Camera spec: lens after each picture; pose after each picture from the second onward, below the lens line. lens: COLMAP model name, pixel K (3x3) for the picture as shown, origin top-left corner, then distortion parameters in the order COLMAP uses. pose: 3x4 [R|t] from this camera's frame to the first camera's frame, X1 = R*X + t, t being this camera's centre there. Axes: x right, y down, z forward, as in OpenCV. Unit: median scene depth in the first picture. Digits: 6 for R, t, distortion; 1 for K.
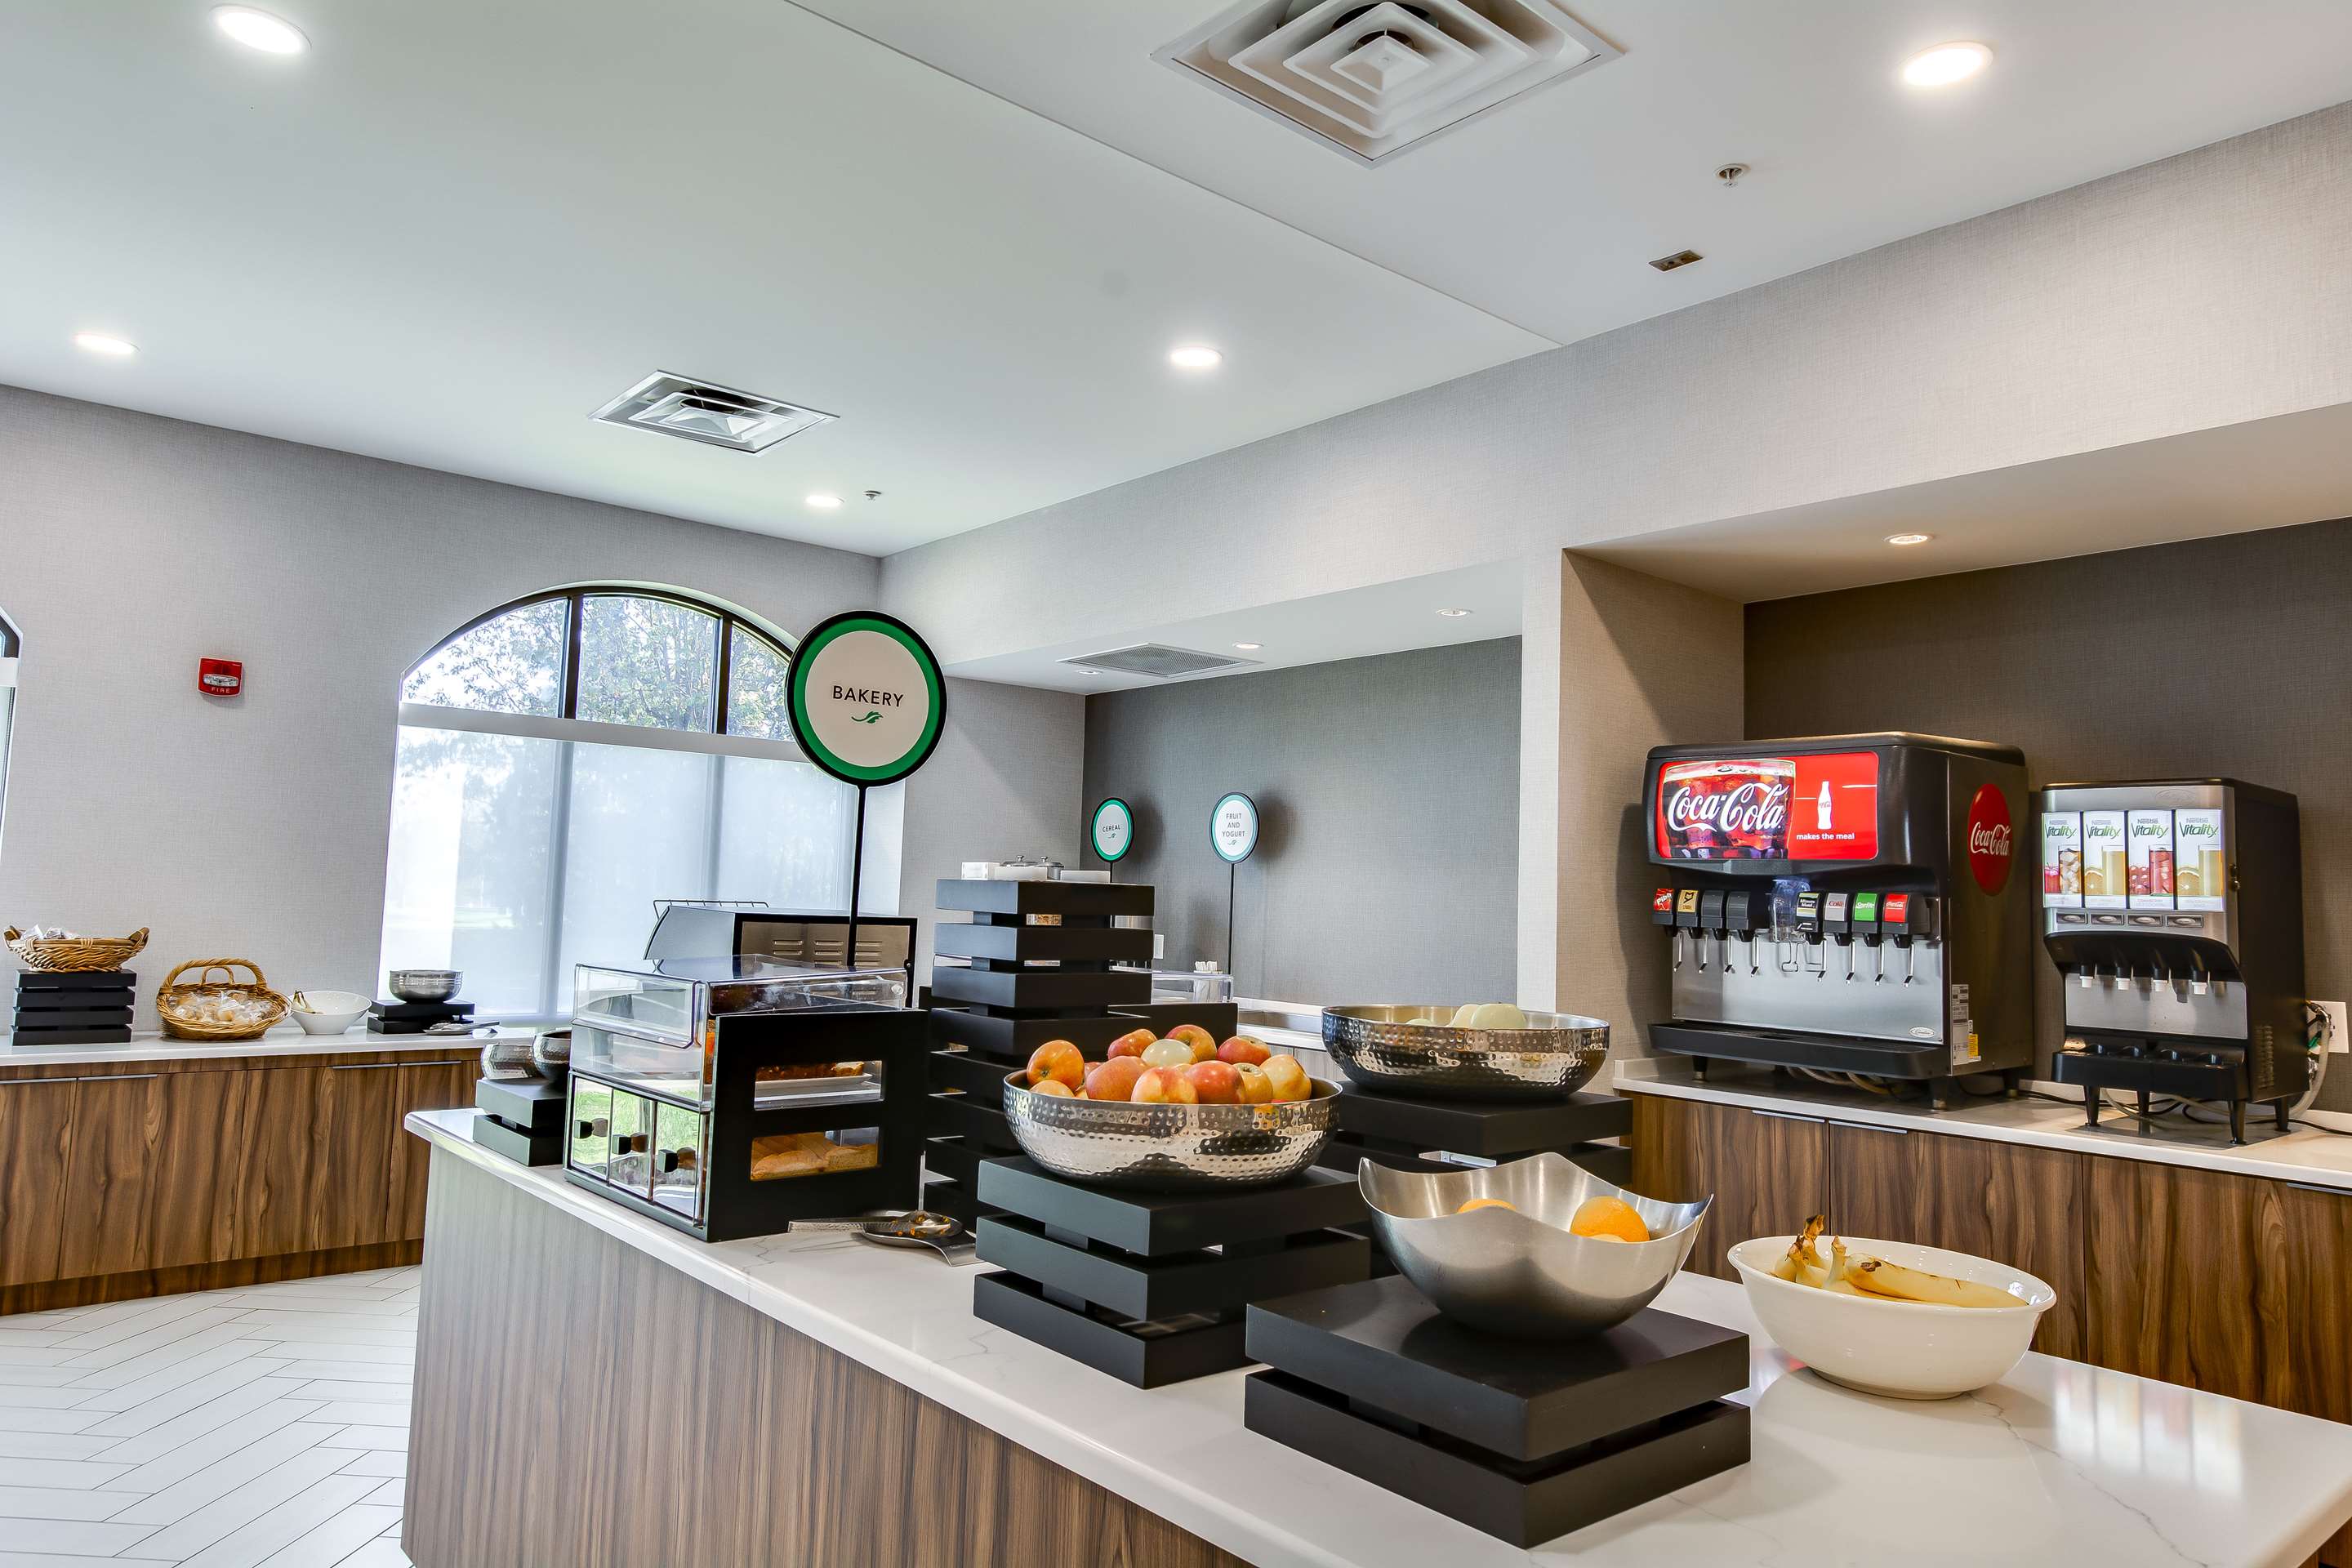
lens RADIAL K [[1482.5, 0, 1280.7], [0, 1482.5, 766.5], [0, 0, 1]] dist [0.019187, 0.003171]
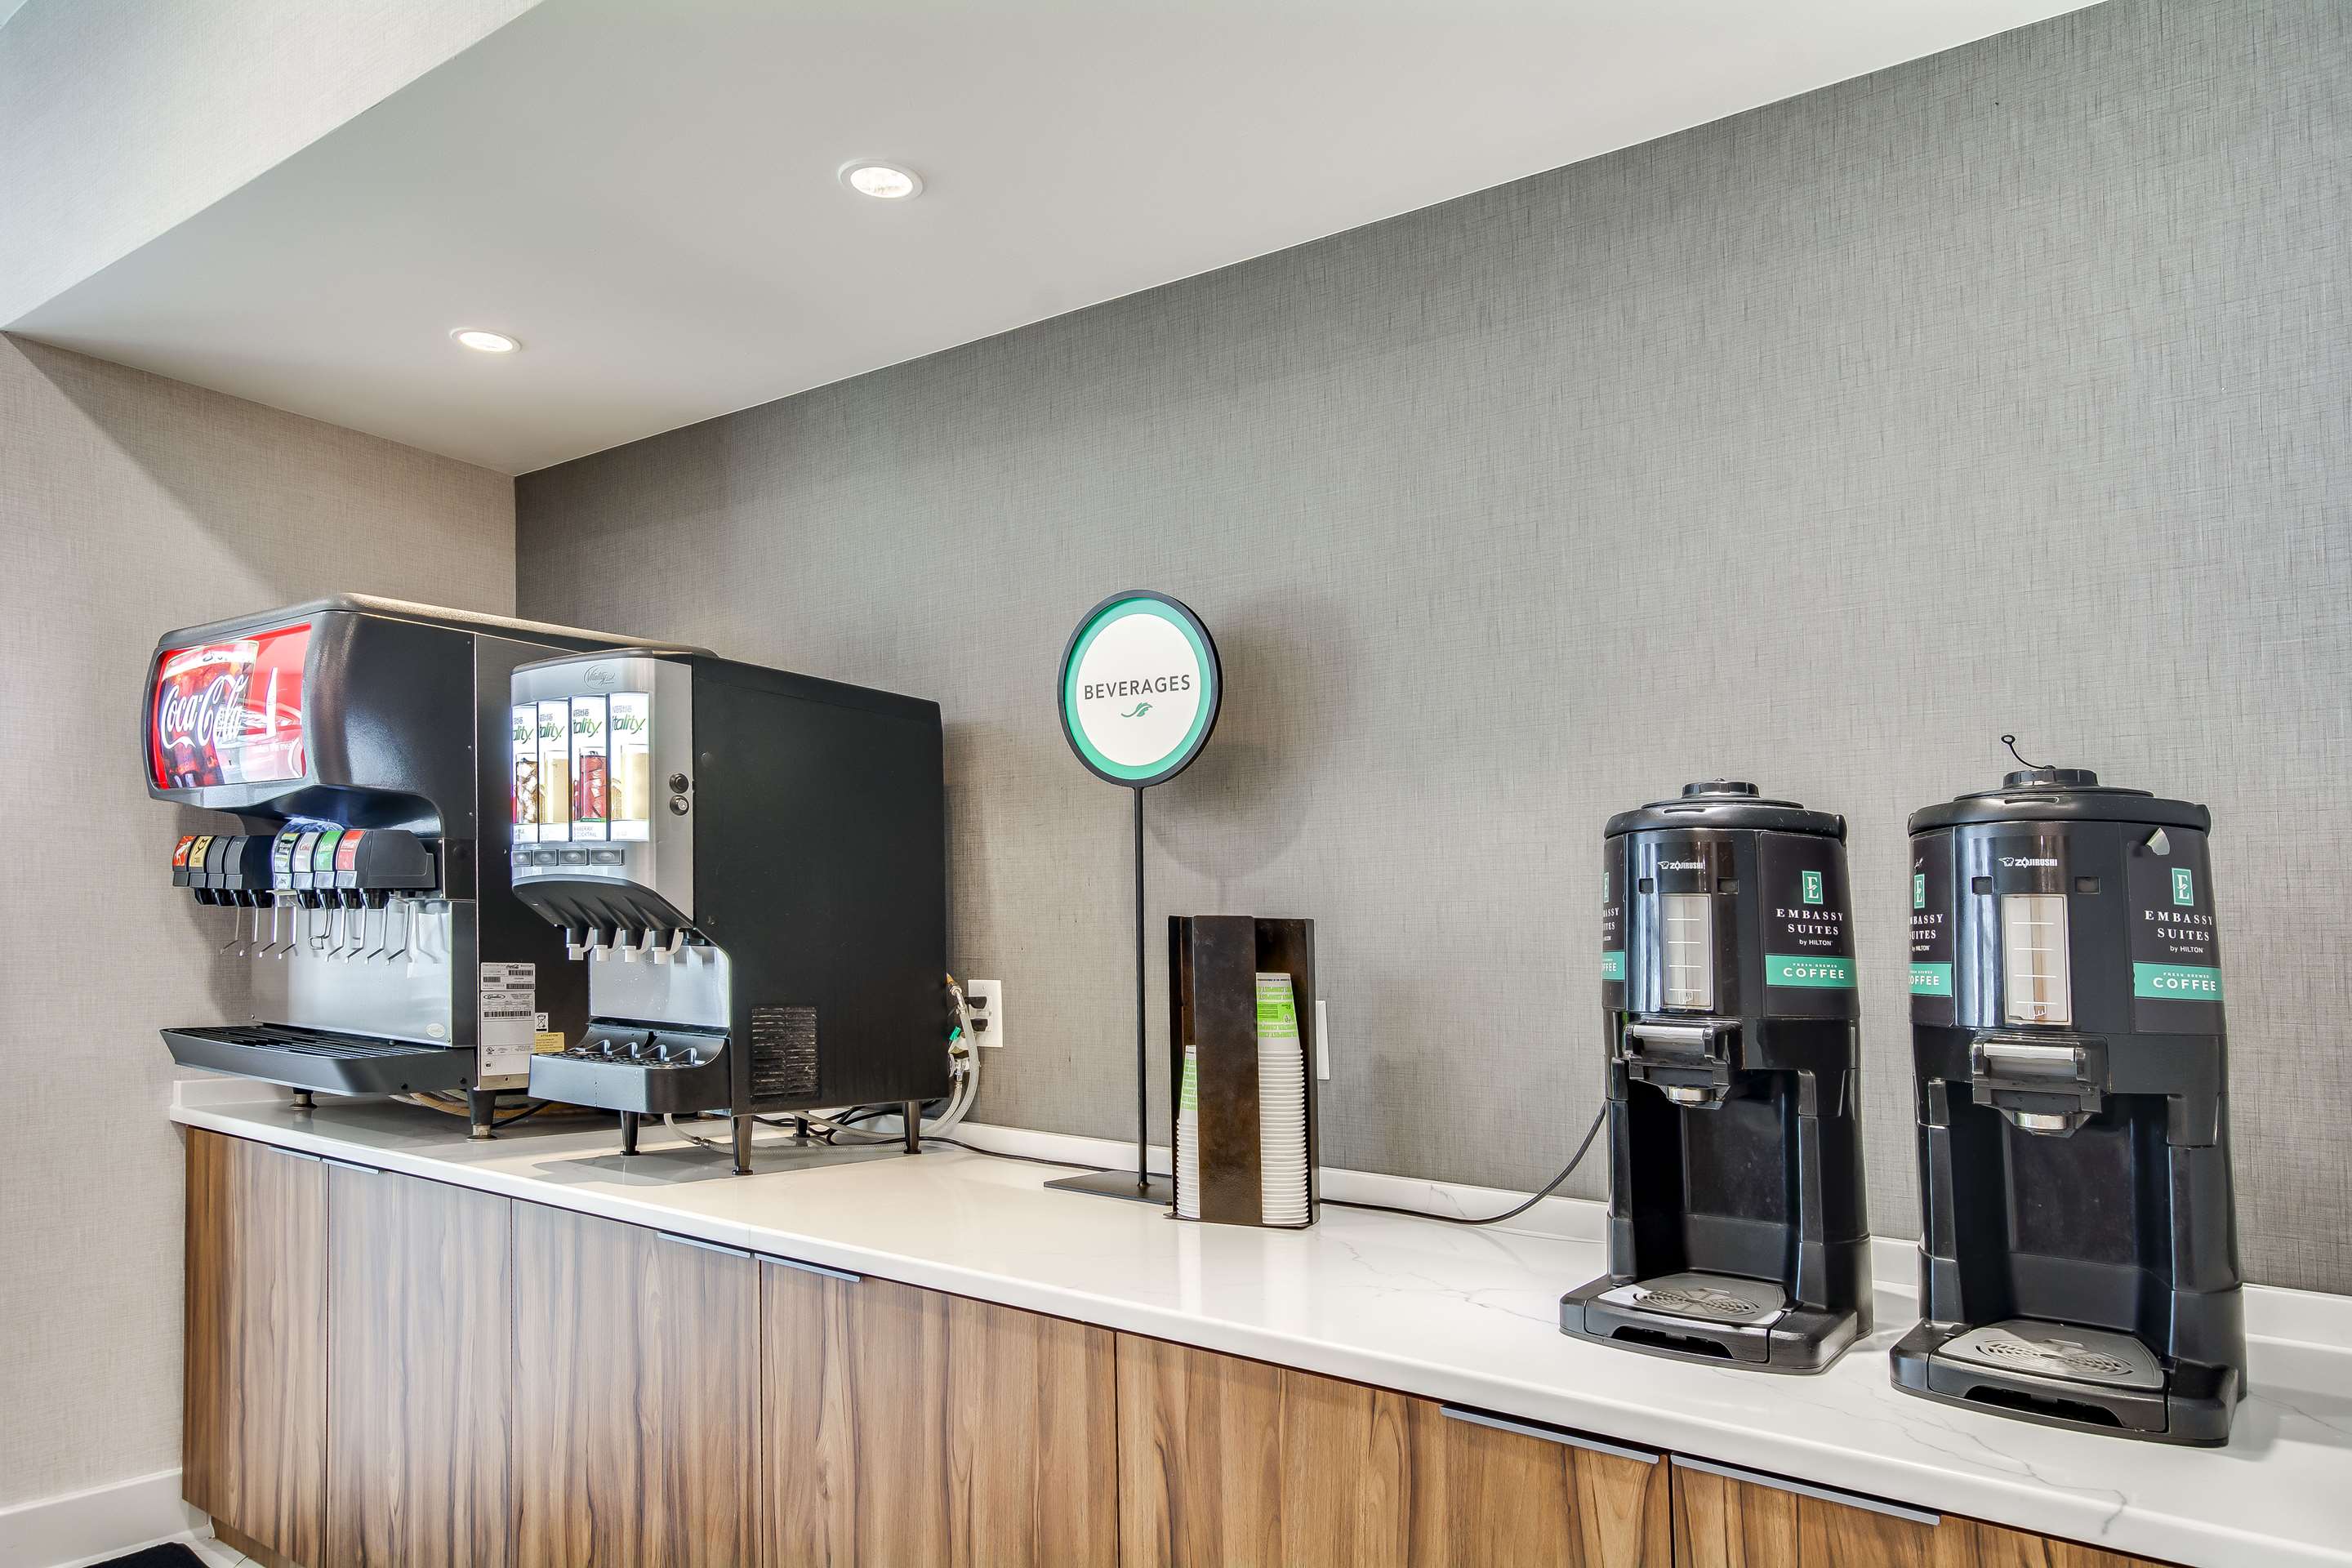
lens RADIAL K [[1482.5, 0, 1109.8], [0, 1482.5, 942.9], [0, 0, 1]] dist [0.019187, 0.003171]
pose [[0.993492, -0.002585, 0.113876, 0.684185], [-0.007987, 0.995700, 0.092288, 0.071387], [-0.113625, -0.092597, 0.989199, 0.272679]]
